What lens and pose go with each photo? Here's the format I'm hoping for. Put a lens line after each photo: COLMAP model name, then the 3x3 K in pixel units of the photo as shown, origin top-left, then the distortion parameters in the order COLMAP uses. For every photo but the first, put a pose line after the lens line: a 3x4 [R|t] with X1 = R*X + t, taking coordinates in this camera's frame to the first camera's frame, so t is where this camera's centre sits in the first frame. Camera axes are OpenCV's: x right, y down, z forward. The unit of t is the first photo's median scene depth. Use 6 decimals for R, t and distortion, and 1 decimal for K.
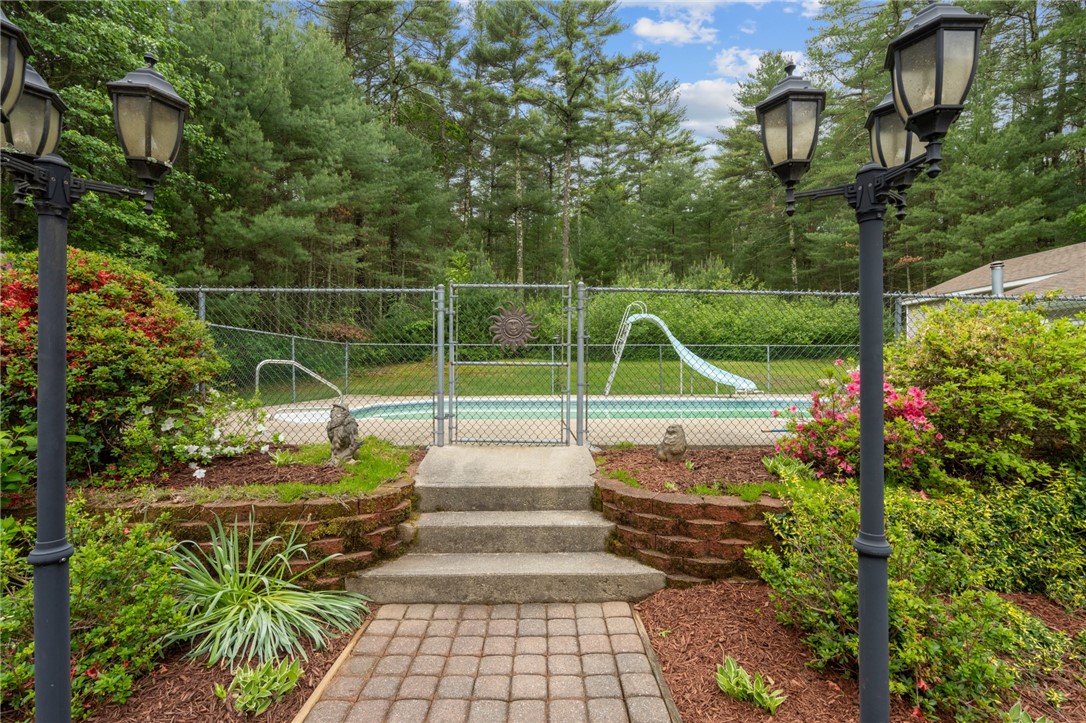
lens RADIAL K [[490.4, 0, 539.6], [0, 490.4, 364.7], [0, 0, 1]] dist [-0.004809, 0.002482]
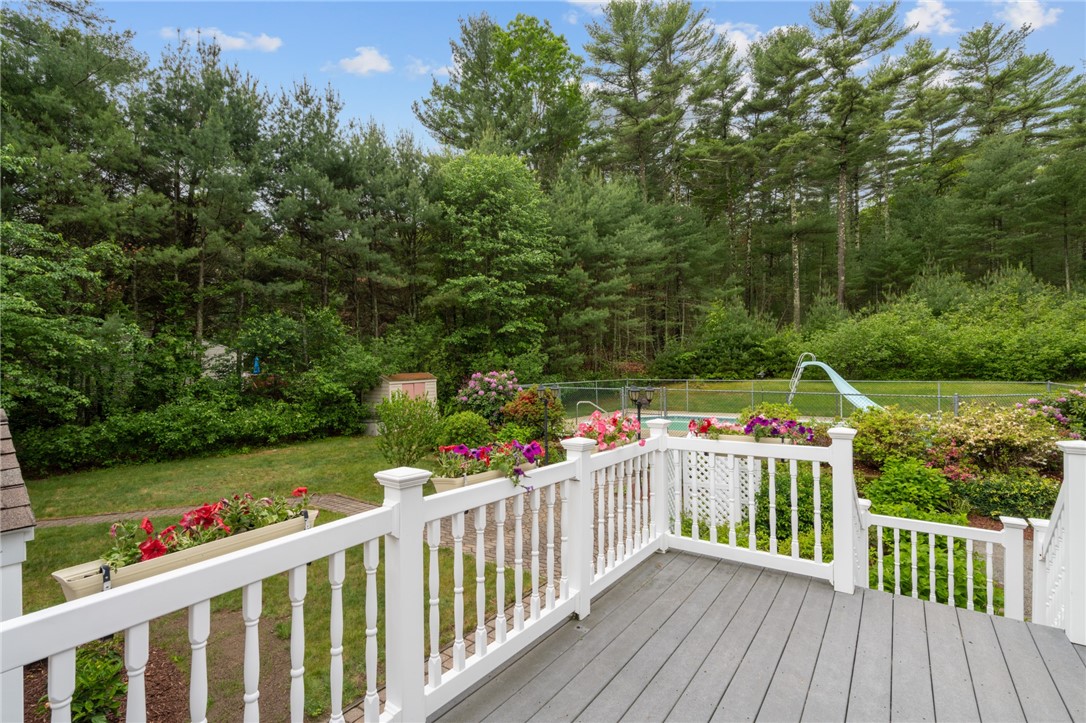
lens RADIAL K [[490.4, 0, 531.9], [0, 490.4, 360.4], [0, 0, 1]] dist [-0.004809, 0.002482]
pose [[0.792432, -0.020120, -0.609628, 0.436931], [0.019388, 0.999782, -0.007795, -0.111491], [0.609652, -0.005642, 0.792649, -0.641028]]
